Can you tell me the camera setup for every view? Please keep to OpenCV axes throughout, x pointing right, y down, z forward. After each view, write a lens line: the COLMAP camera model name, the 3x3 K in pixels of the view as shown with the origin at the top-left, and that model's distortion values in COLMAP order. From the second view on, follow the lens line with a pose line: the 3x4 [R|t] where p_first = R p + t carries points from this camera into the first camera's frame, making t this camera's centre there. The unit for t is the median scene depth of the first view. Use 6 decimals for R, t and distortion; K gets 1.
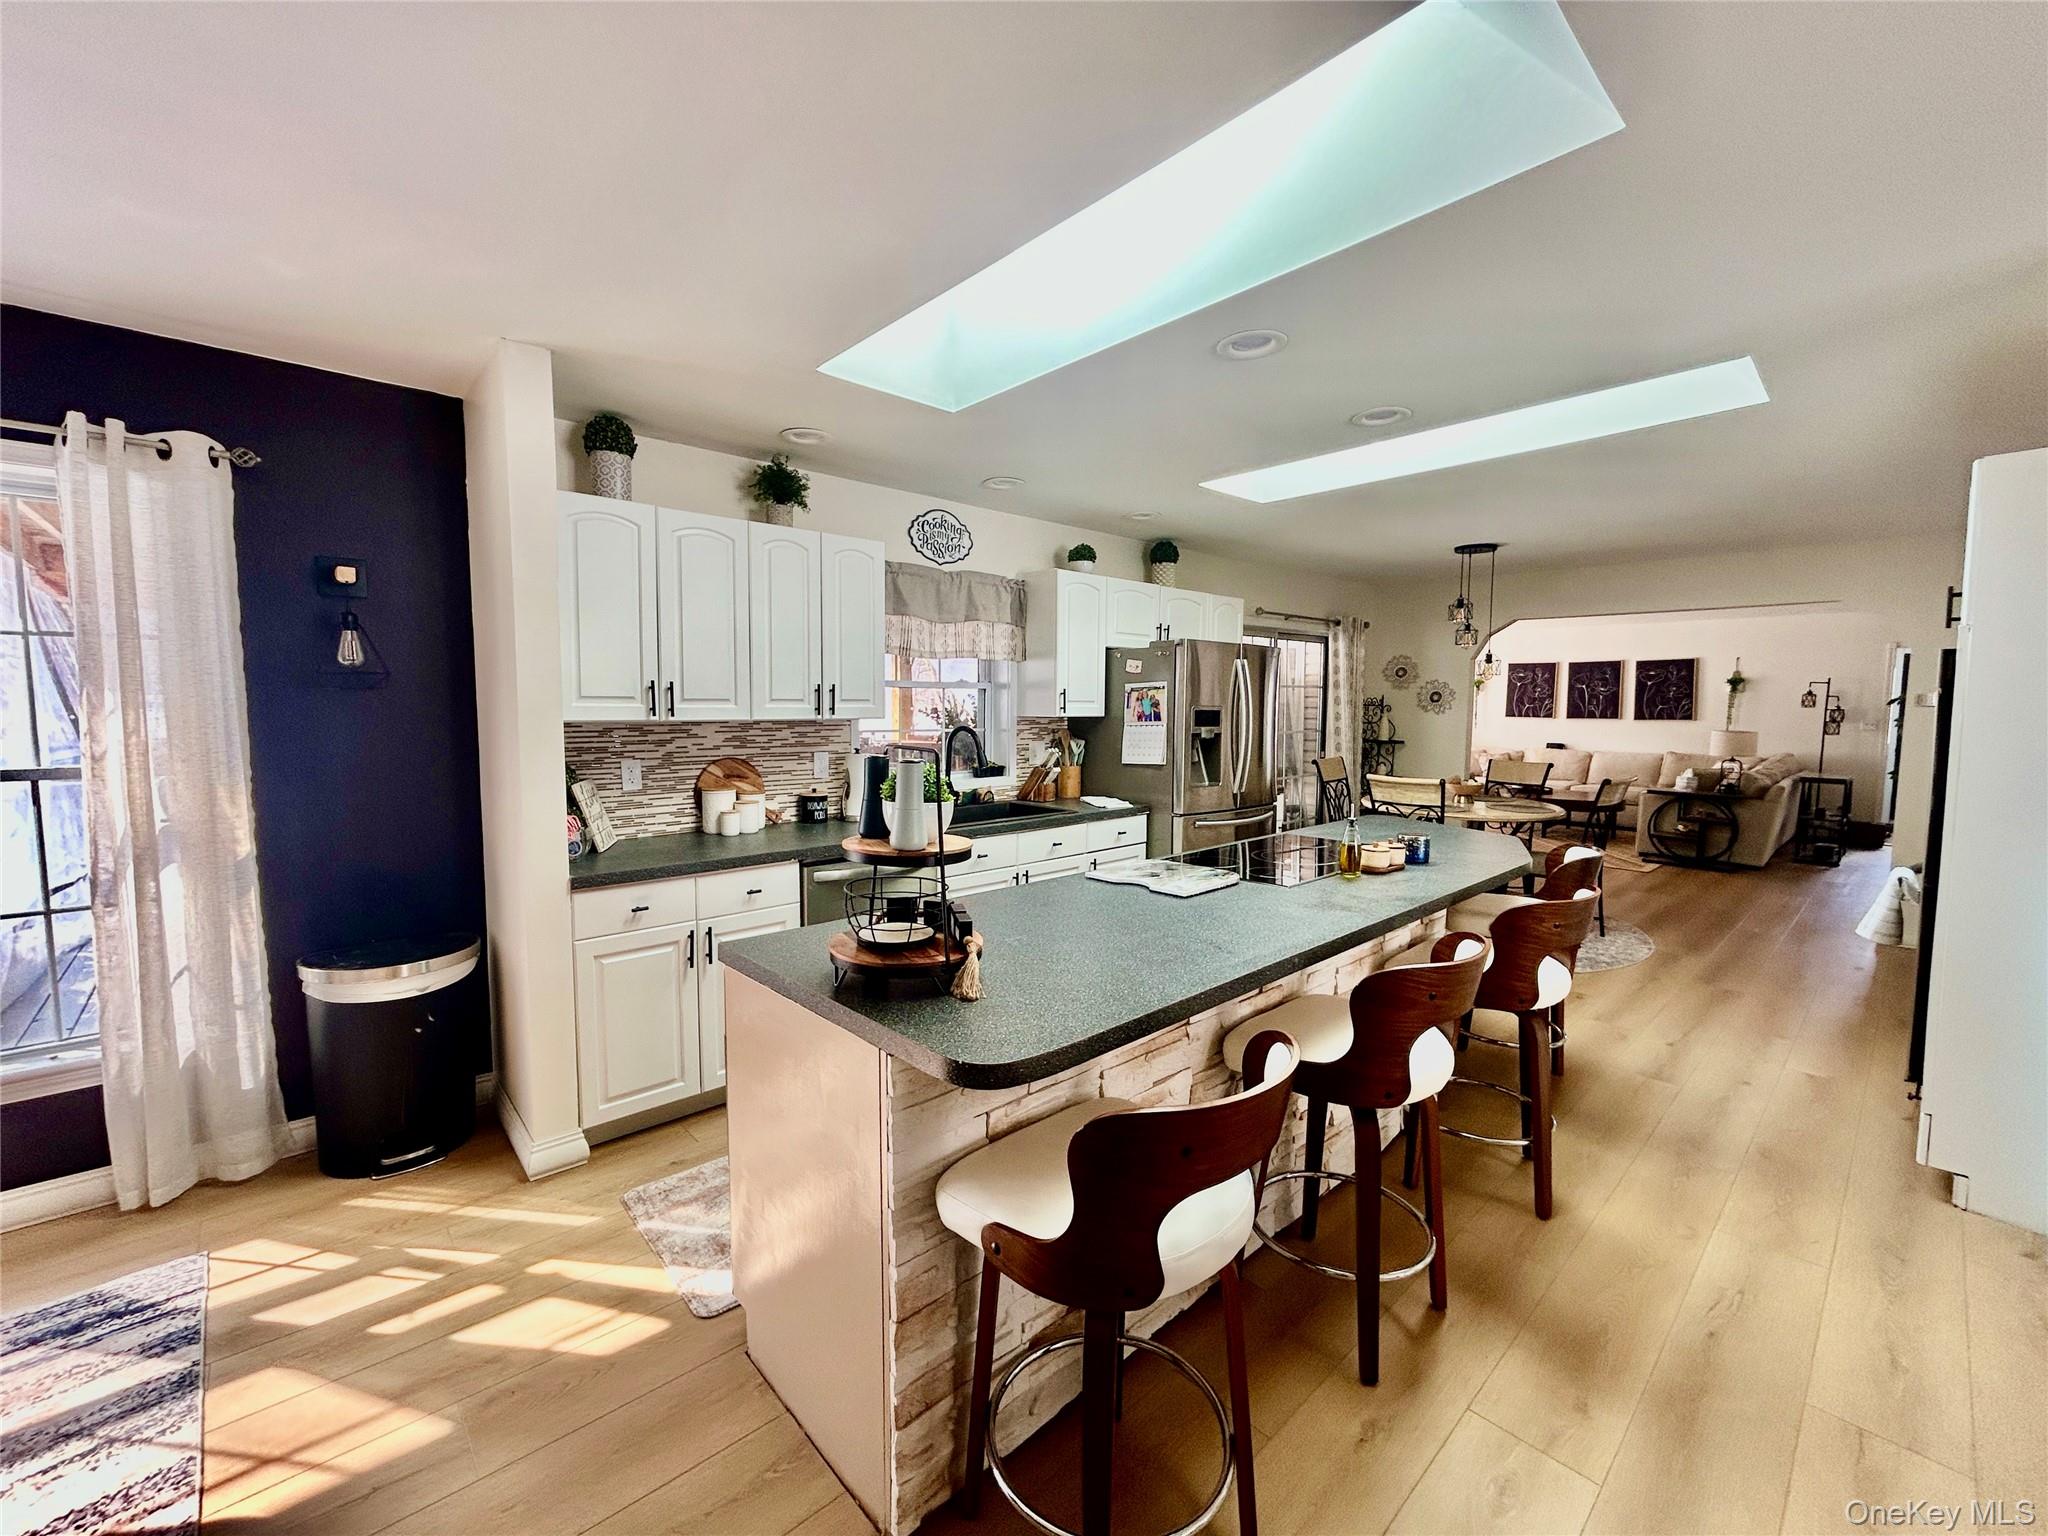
lens RADIAL K [[825.7, 0, 981.7], [0, 825.7, 760.2], [0, 0, 1]] dist [-0.002790, -0.000617]
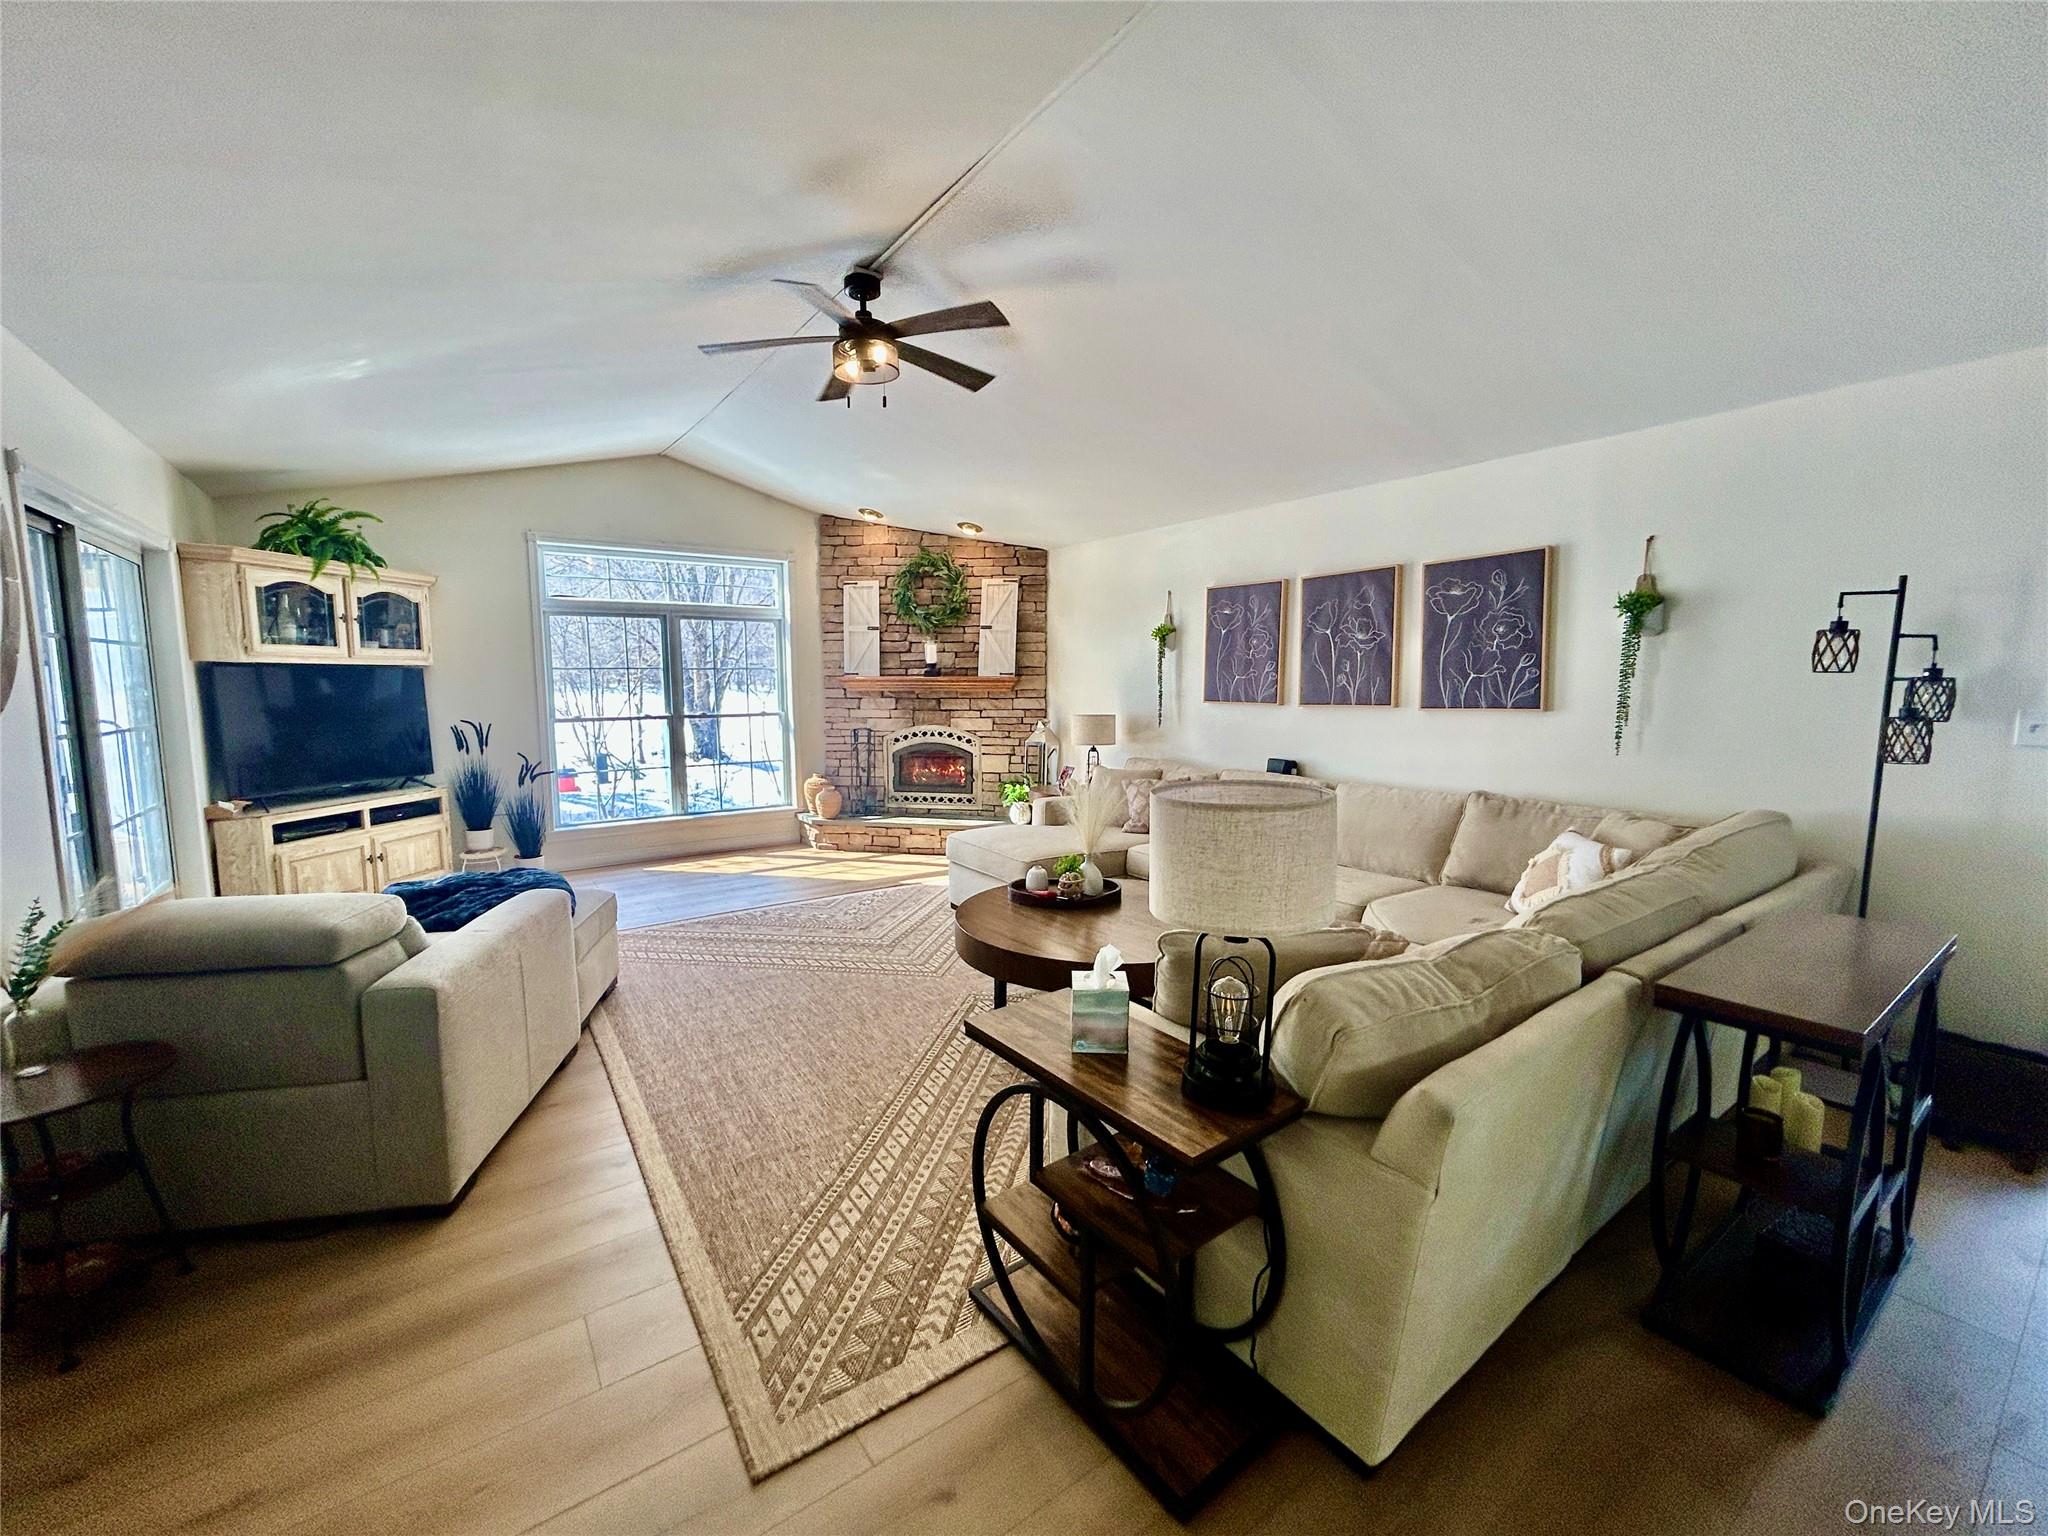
lens RADIAL K [[825.7, 0, 1026.5], [0, 825.7, 767.1], [0, 0, 1]] dist [-0.002790, -0.000617]
pose [[0.996267, 0.007974, -0.085951, 0.656752], [-0.005686, 0.999624, 0.026826, -0.031742], [0.086133, -0.026237, 0.995938, 0.598113]]
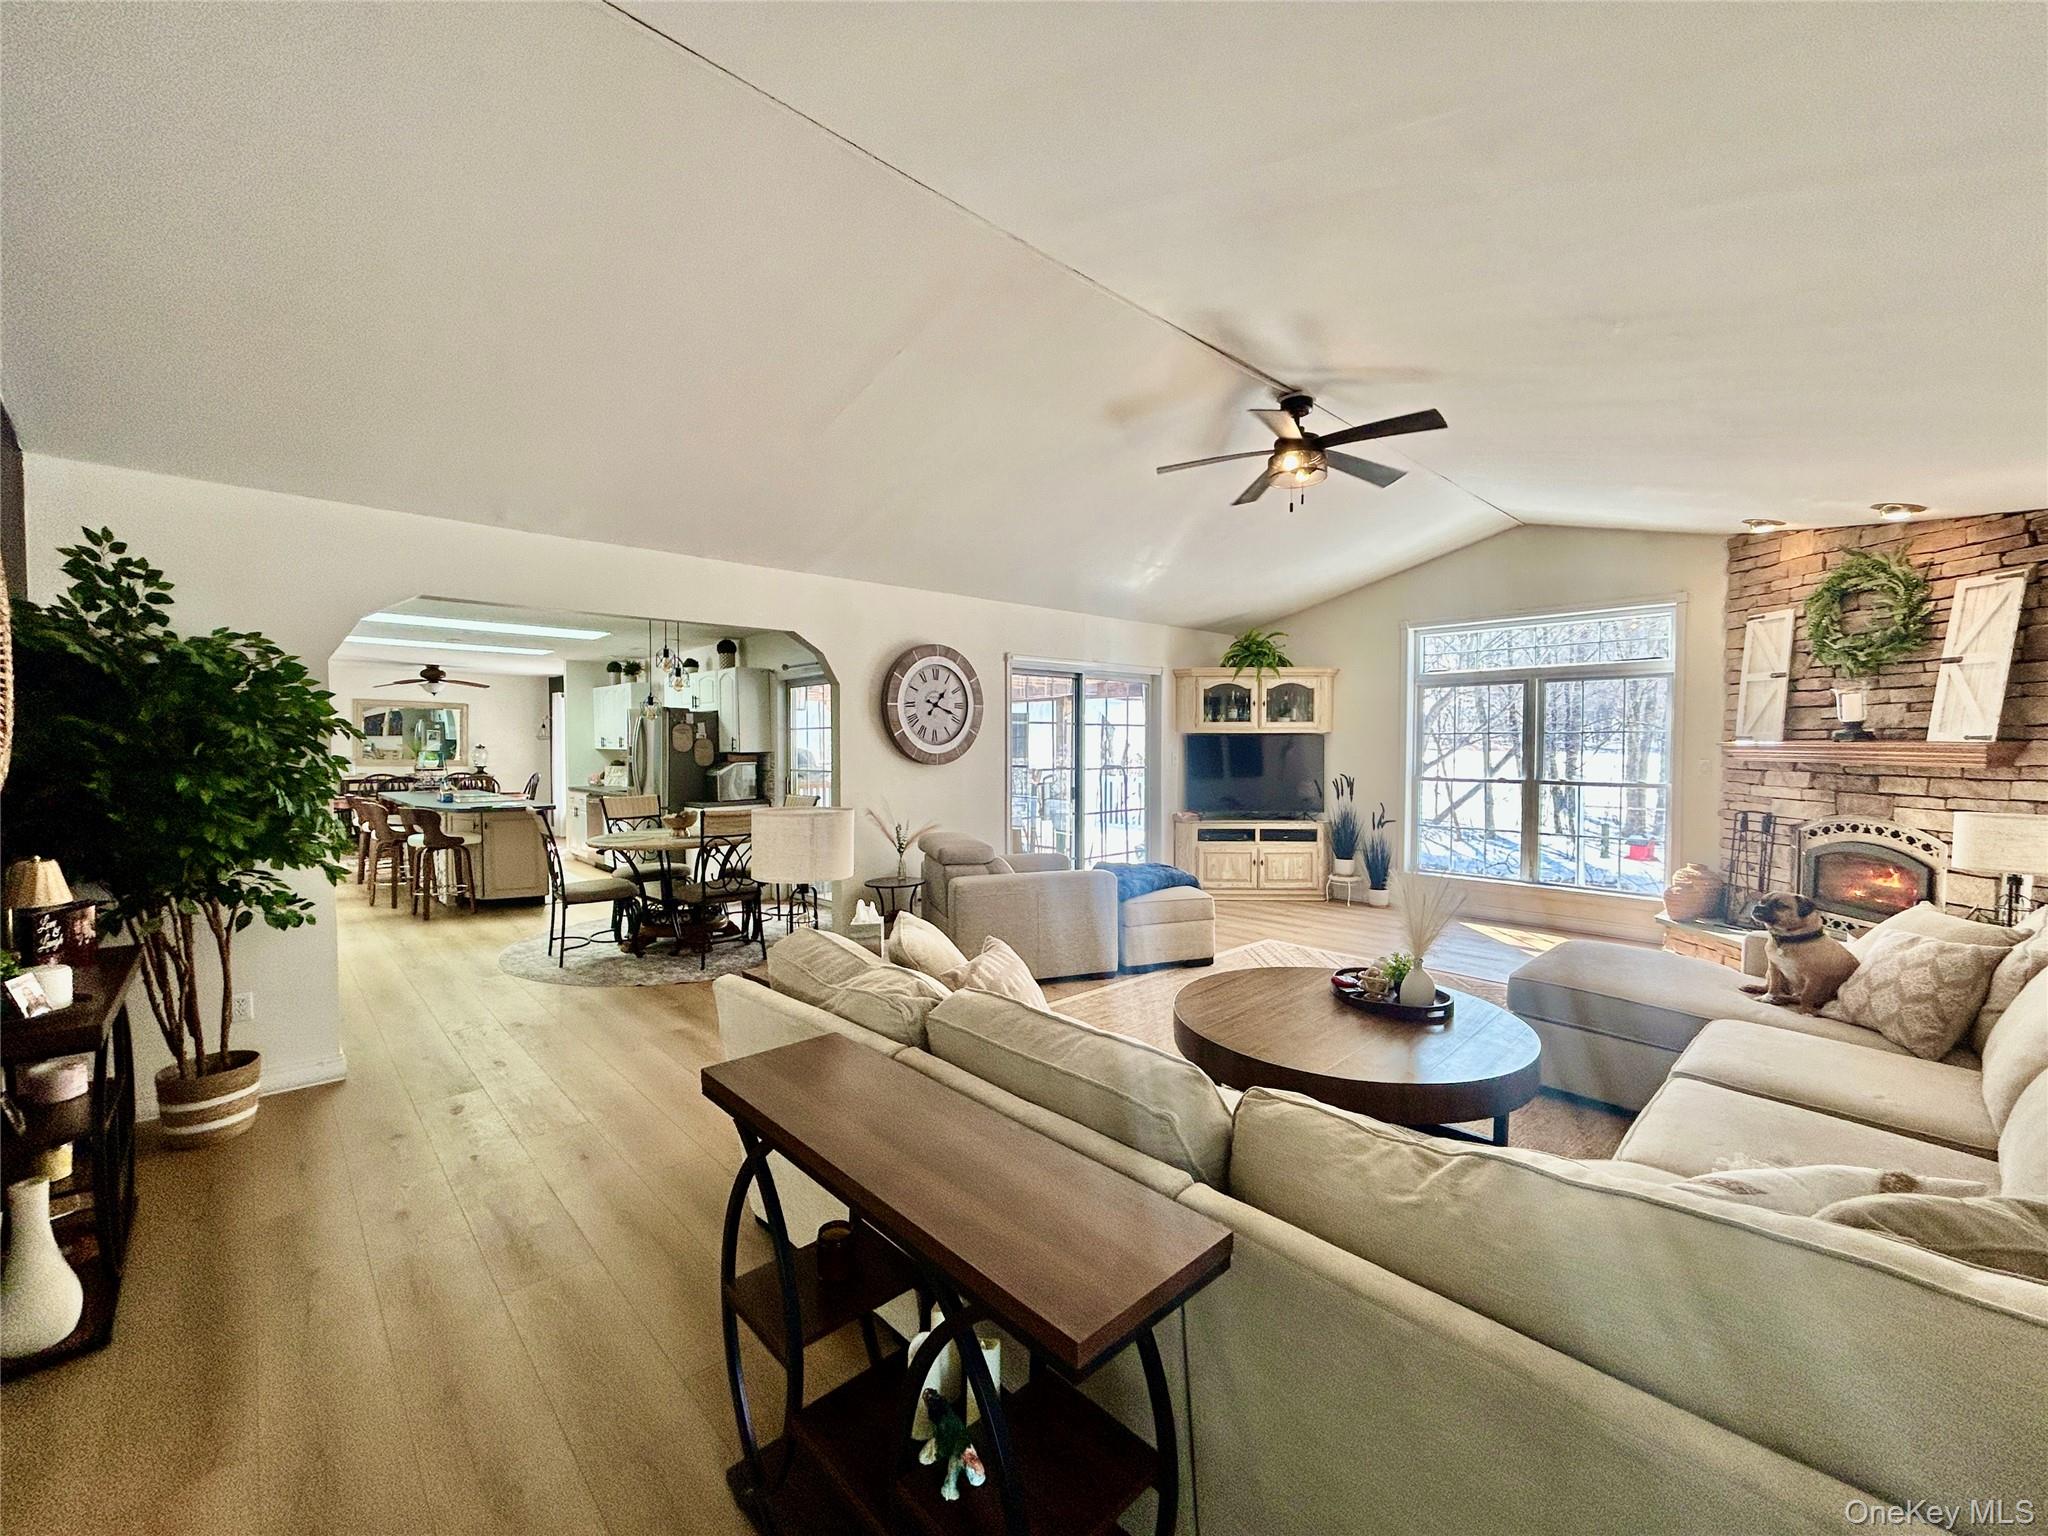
lens RADIAL K [[825.7, 0, 1020.6], [0, 825.7, 769.4], [0, 0, 1]] dist [-0.002790, -0.000617]
pose [[0.052396, 0.034490, -0.998031, 1.024179], [-0.081119, 0.996248, 0.030170, -0.054307], [0.995326, 0.079378, 0.054997, 0.851749]]
